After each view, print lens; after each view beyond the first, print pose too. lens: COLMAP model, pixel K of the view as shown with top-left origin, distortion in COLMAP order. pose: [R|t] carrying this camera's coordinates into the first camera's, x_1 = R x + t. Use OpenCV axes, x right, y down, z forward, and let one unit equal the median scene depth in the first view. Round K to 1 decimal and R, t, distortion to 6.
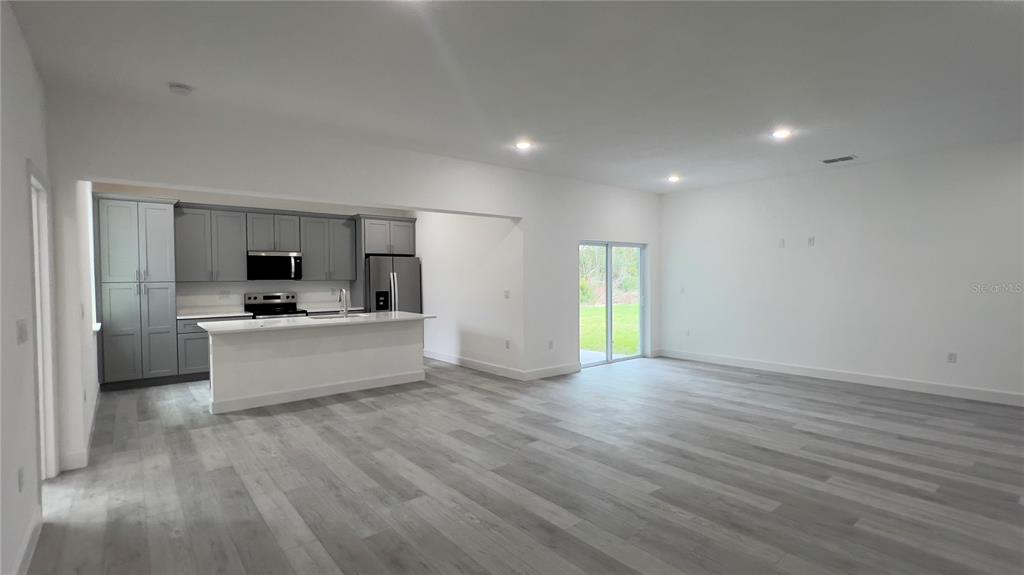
lens RADIAL K [[476.7, 0, 513.0], [0, 476.7, 290.9], [0, 0, 1]] dist [-0.000658, -0.000139]
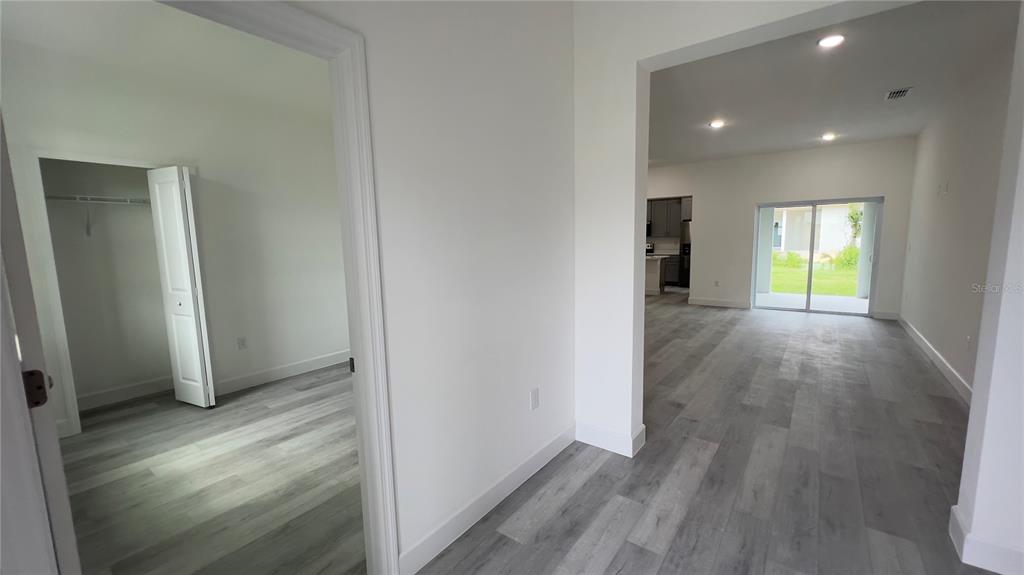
lens RADIAL K [[409.0, 0, 514.6], [0, 409.0, 289.9], [0, 0, 1]] dist [0.000053, 0.000351]
pose [[0.235694, 0.124850, -0.963774, 1.184333], [-0.012367, 0.992018, 0.125485, -0.013338], [0.971749, -0.017657, 0.235357, 0.147875]]
